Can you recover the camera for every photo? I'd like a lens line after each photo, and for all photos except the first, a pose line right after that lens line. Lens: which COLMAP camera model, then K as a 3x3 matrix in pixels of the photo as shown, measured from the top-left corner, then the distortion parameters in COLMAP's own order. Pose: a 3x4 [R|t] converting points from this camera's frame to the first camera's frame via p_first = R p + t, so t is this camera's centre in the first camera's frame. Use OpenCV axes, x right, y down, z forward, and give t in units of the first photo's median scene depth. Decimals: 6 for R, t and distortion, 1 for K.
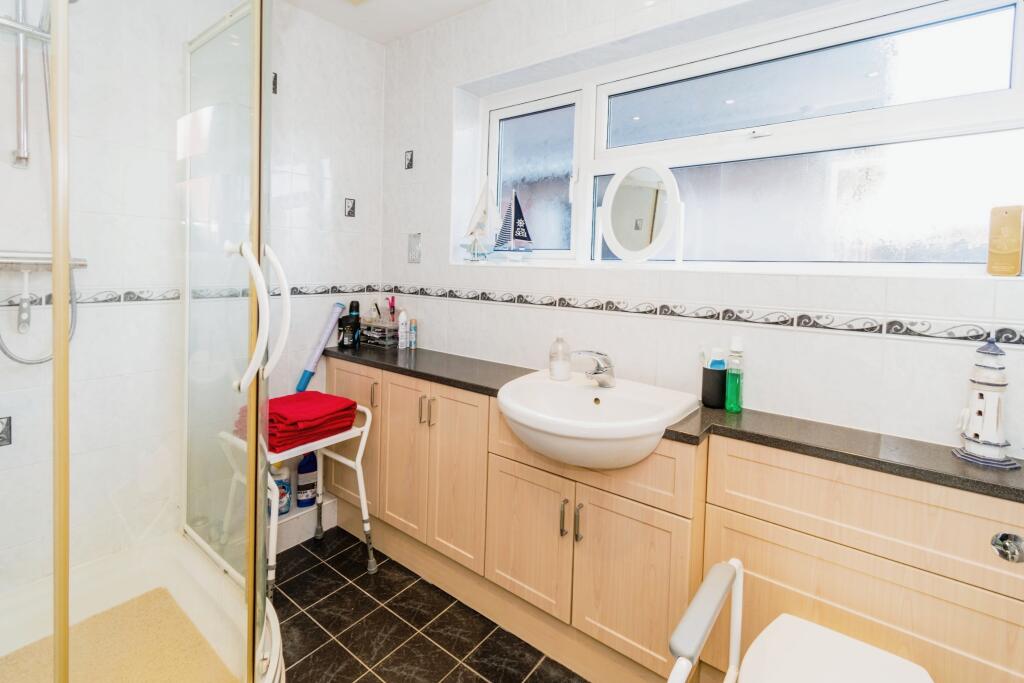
lens RADIAL K [[463.8, 0, 512.9], [0, 463.8, 337.4], [0, 0, 1]] dist [-0.003677, -0.001145]
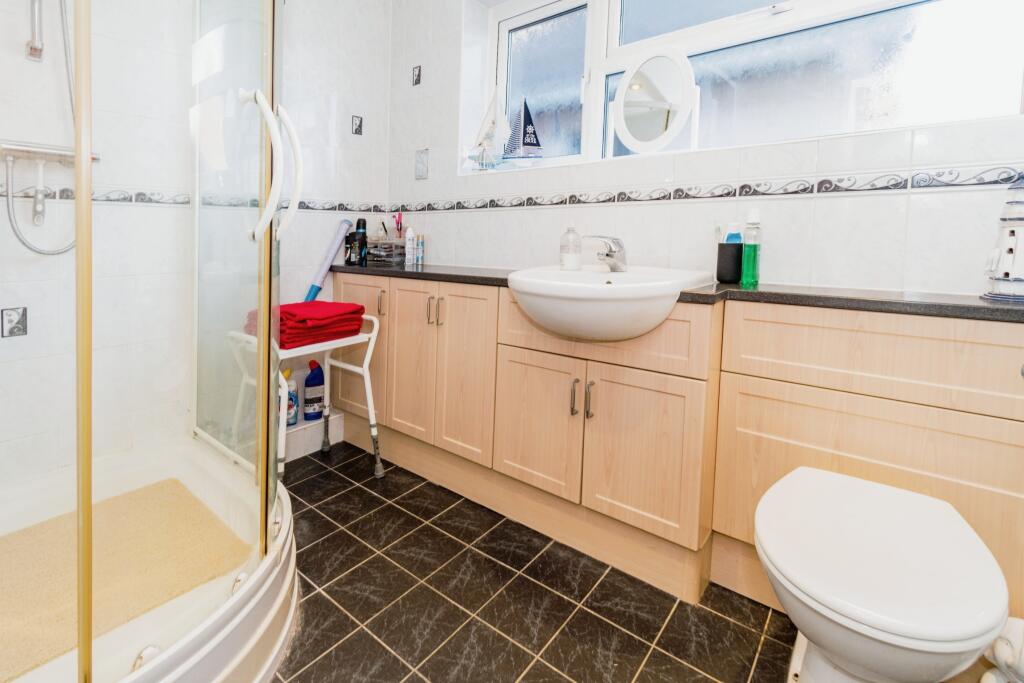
lens RADIAL K [[463.8, 0, 501.0], [0, 463.8, 350.3], [0, 0, 1]] dist [-0.003677, -0.001145]
pose [[0.999776, 0.008691, -0.019295, -0.025757], [-0.008359, 0.999817, 0.017195, 0.241619], [0.019441, -0.017030, 0.999666, 0.004581]]
